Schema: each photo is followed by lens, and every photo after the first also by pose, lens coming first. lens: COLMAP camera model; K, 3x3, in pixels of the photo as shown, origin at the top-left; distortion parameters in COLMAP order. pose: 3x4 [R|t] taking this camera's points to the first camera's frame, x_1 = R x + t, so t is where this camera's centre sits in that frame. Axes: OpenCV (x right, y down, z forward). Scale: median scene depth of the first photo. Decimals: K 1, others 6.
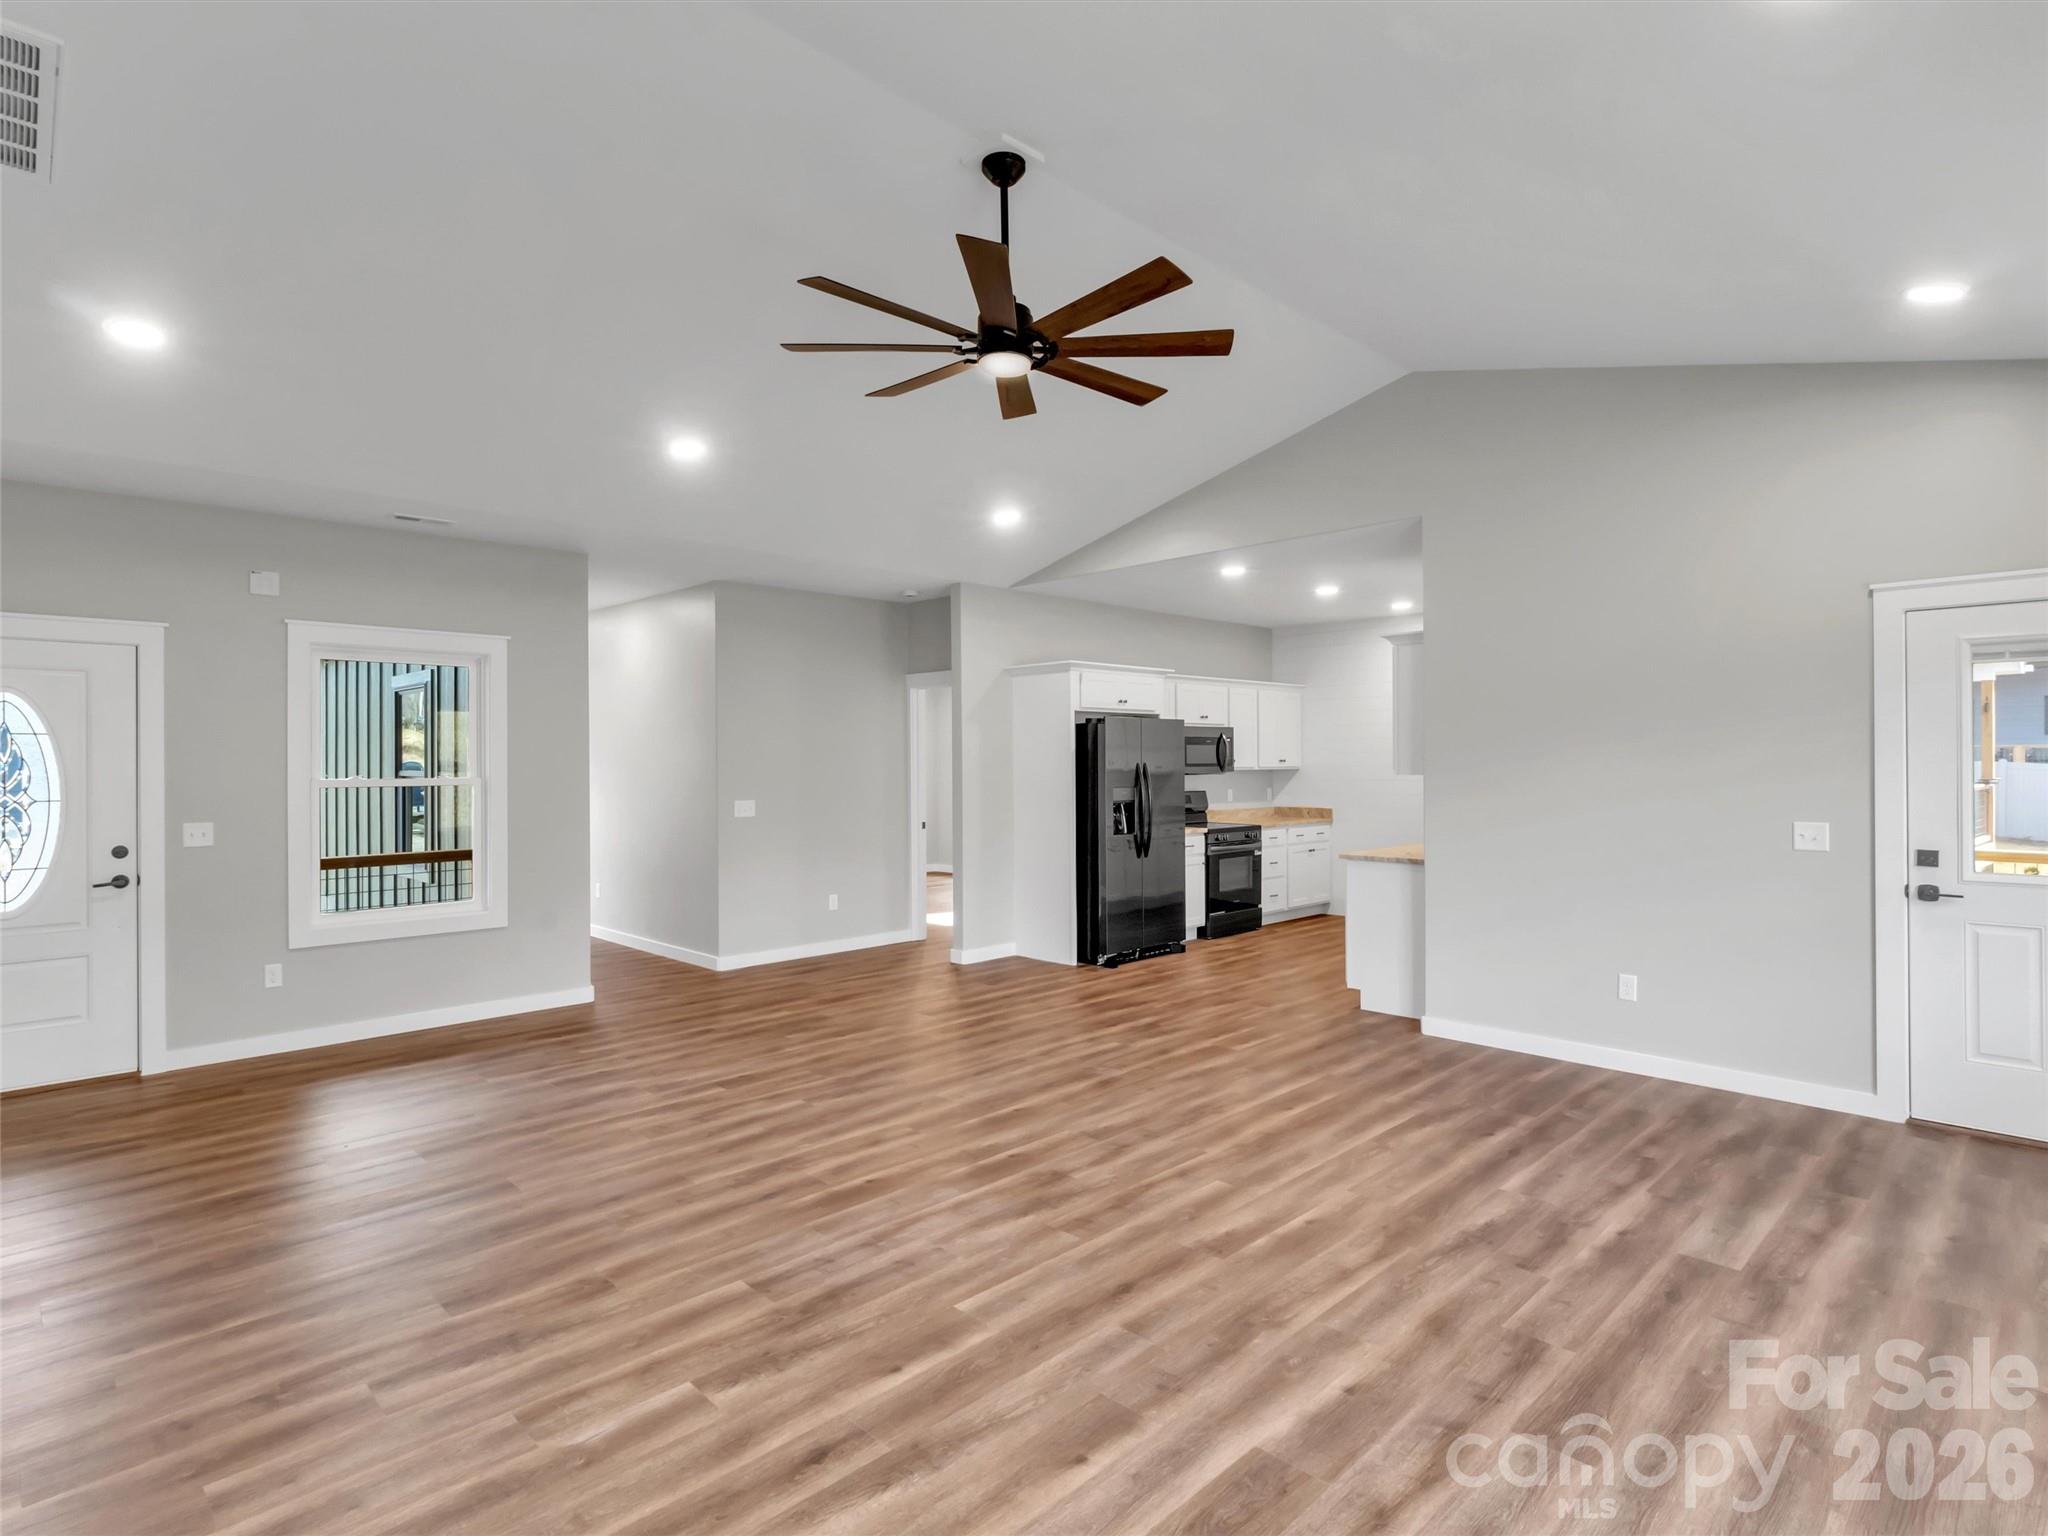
lens RADIAL K [[1067.3, 0, 1018.4], [0, 1067.3, 755.8], [0, 0, 1]] dist [0.003299, 0.000922]
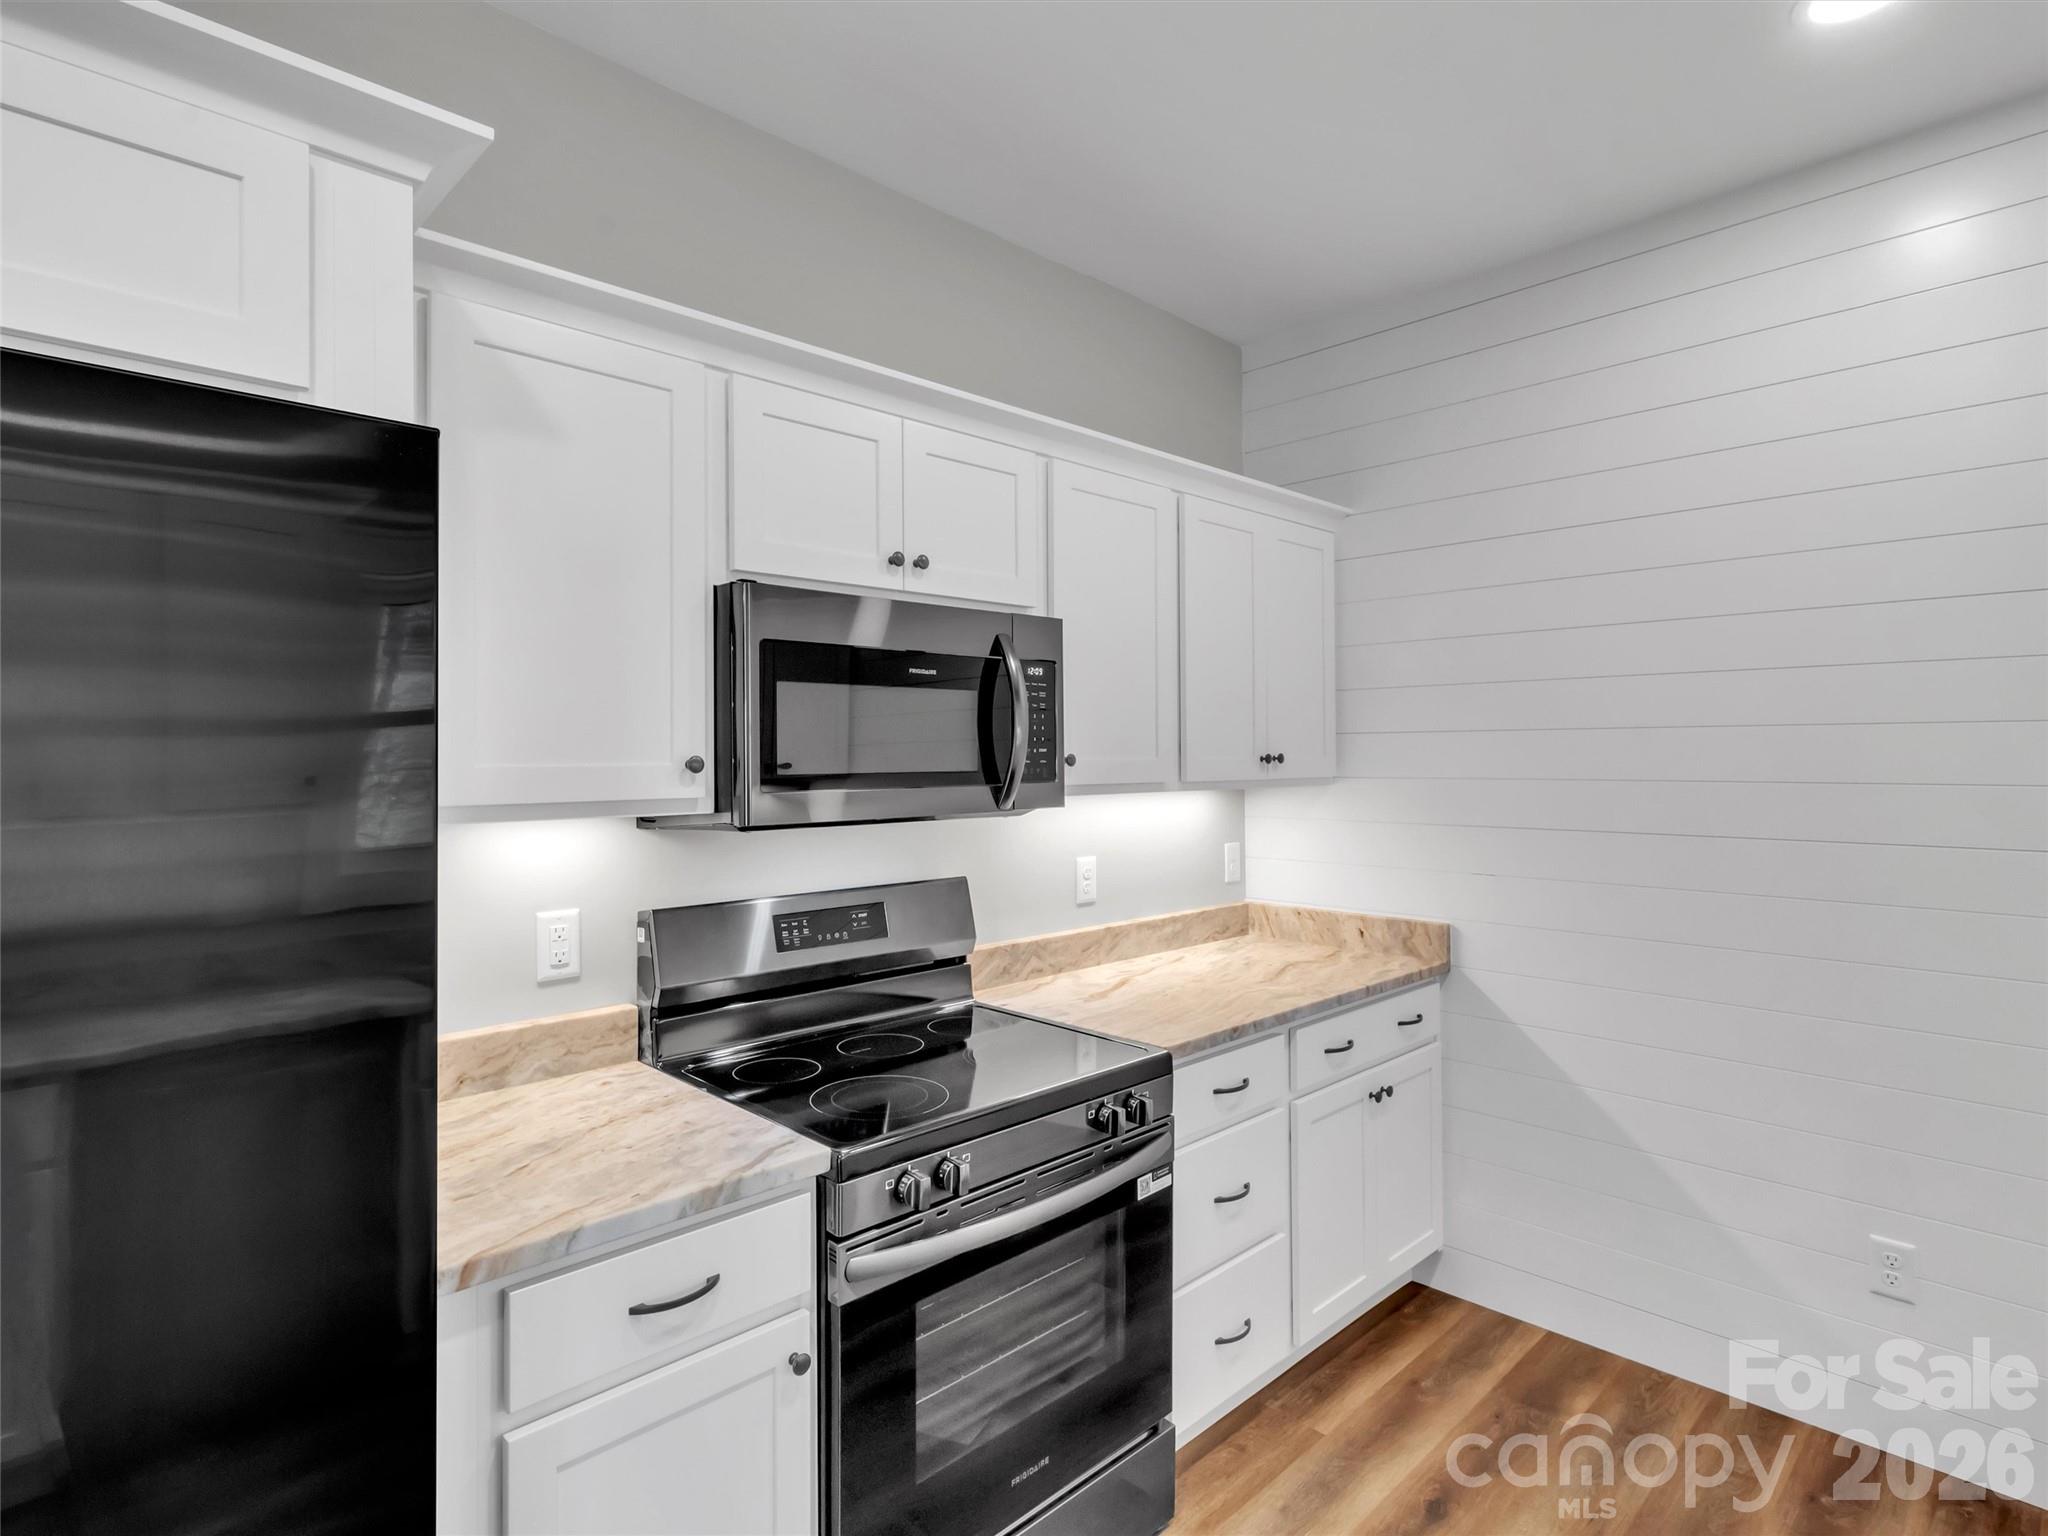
lens RADIAL K [[1067.3, 0, 1016.7], [0, 1067.3, 750.6], [0, 0, 1]] dist [0.003299, 0.000922]
pose [[0.999996, 0.002921, -0.000098, 0.629909], [-0.002921, 0.999995, 0.001229, 0.007421], [0.000101, -0.001229, 0.999999, 2.514535]]
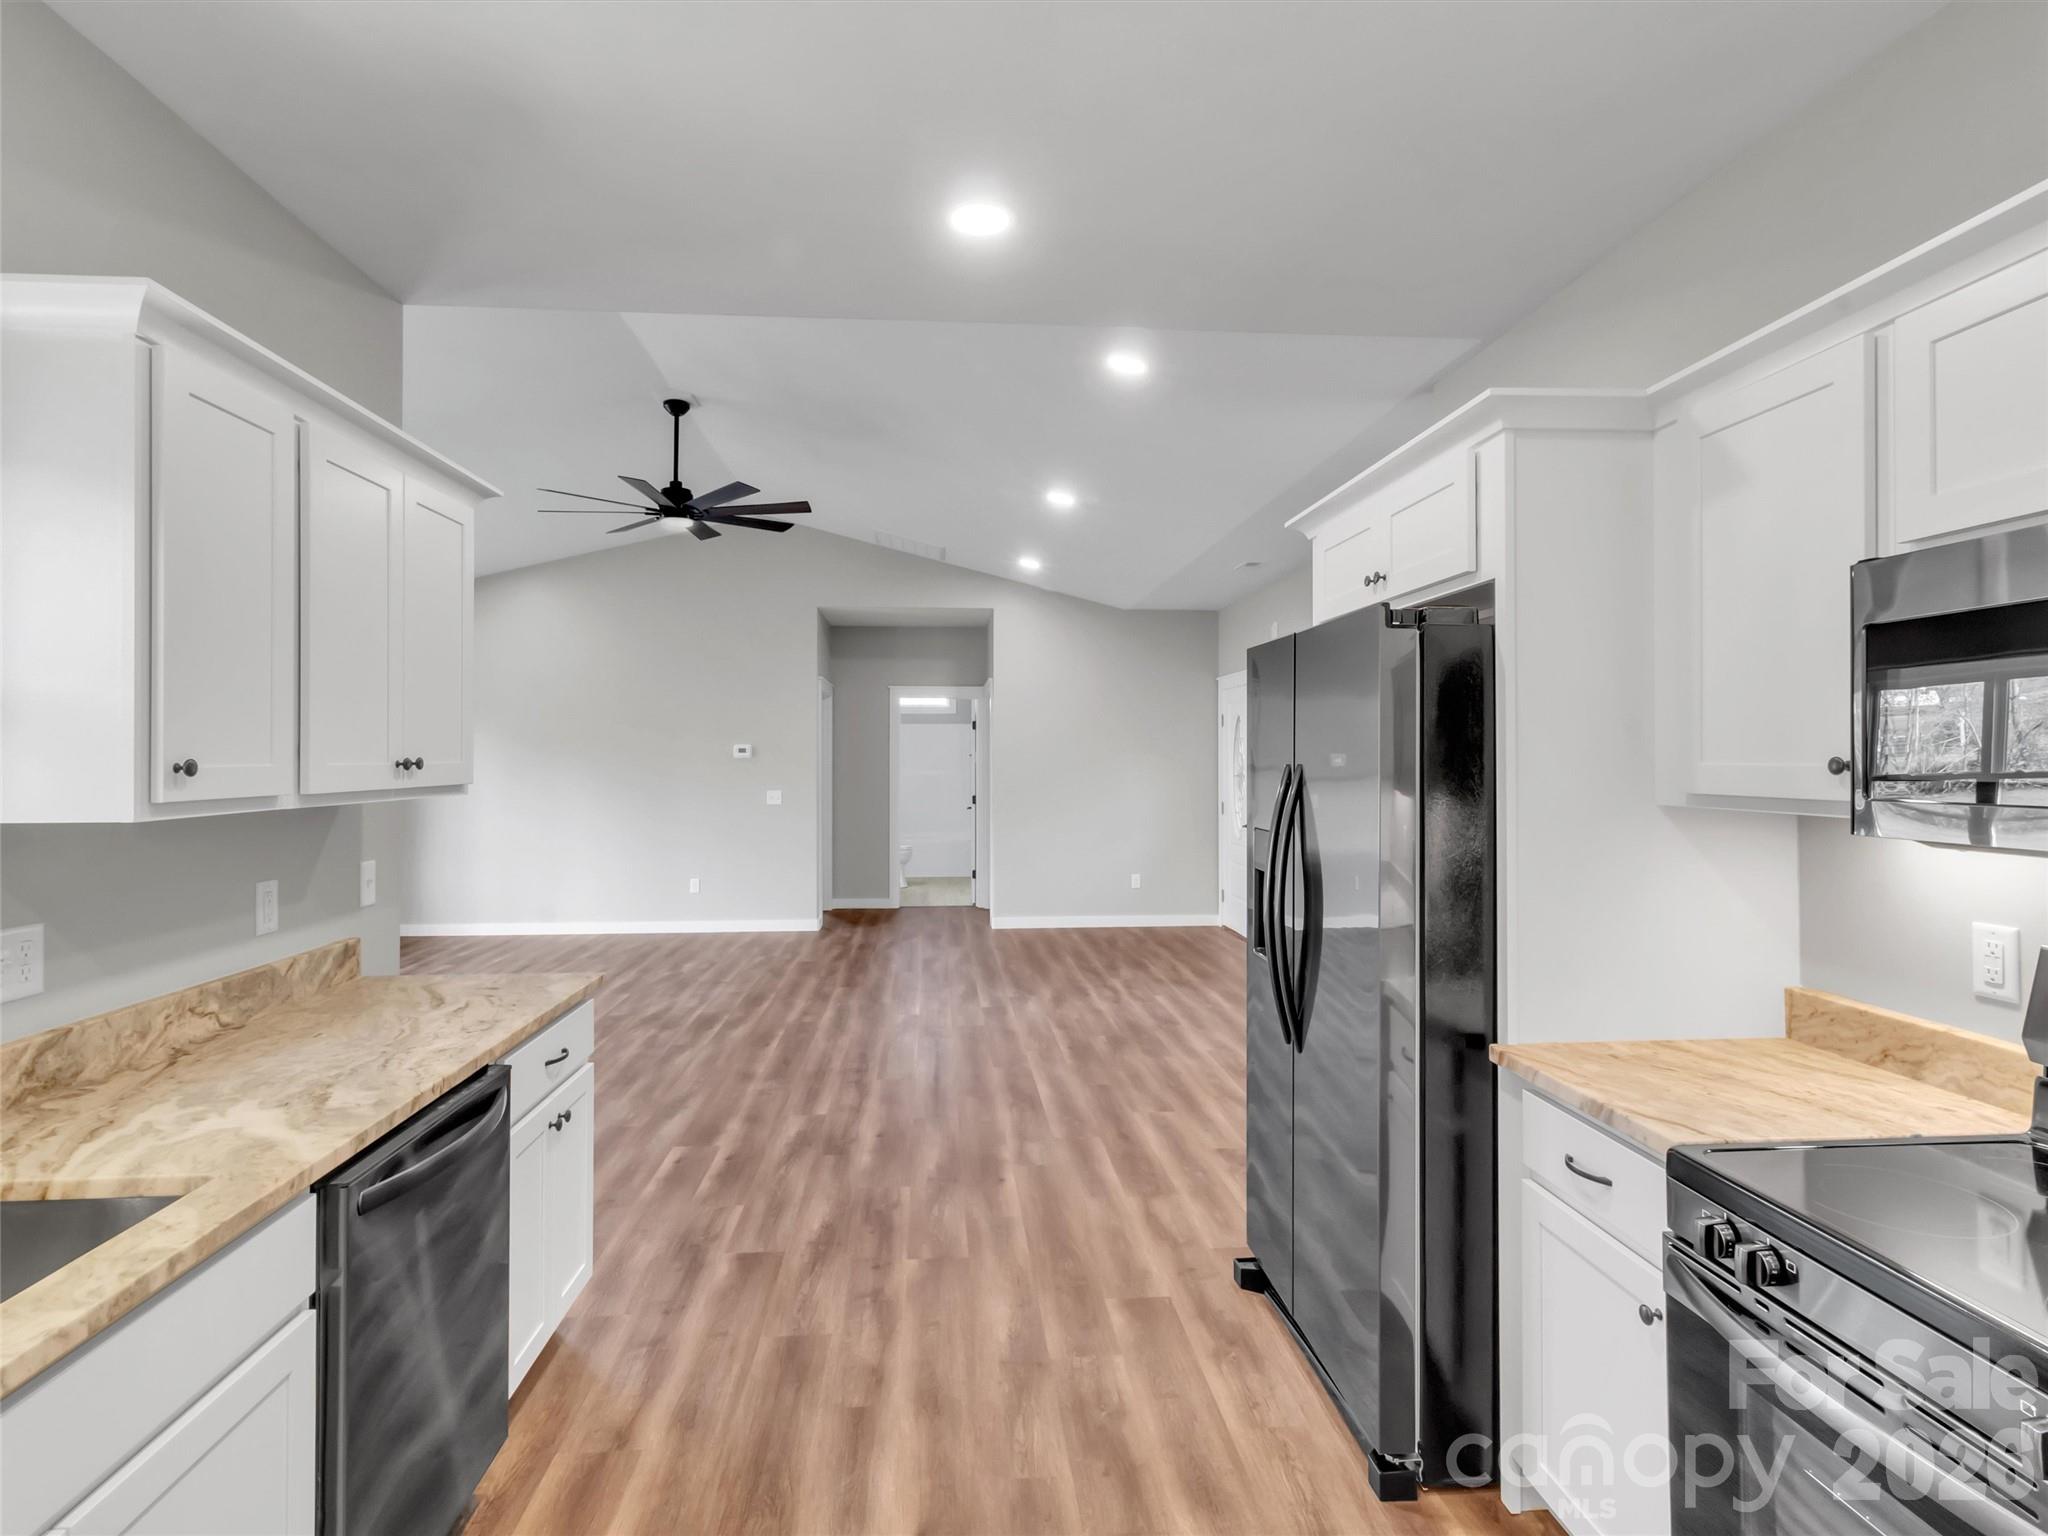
lens RADIAL K [[1067.3, 0, 1014.4], [0, 1067.3, 757.0], [0, 0, 1]] dist [0.003299, 0.000922]
pose [[-0.646077, 0.006735, -0.763243, 1.160384], [0.007811, 0.999967, 0.002213, 0.007528], [0.763233, -0.004532, -0.646108, 3.134544]]
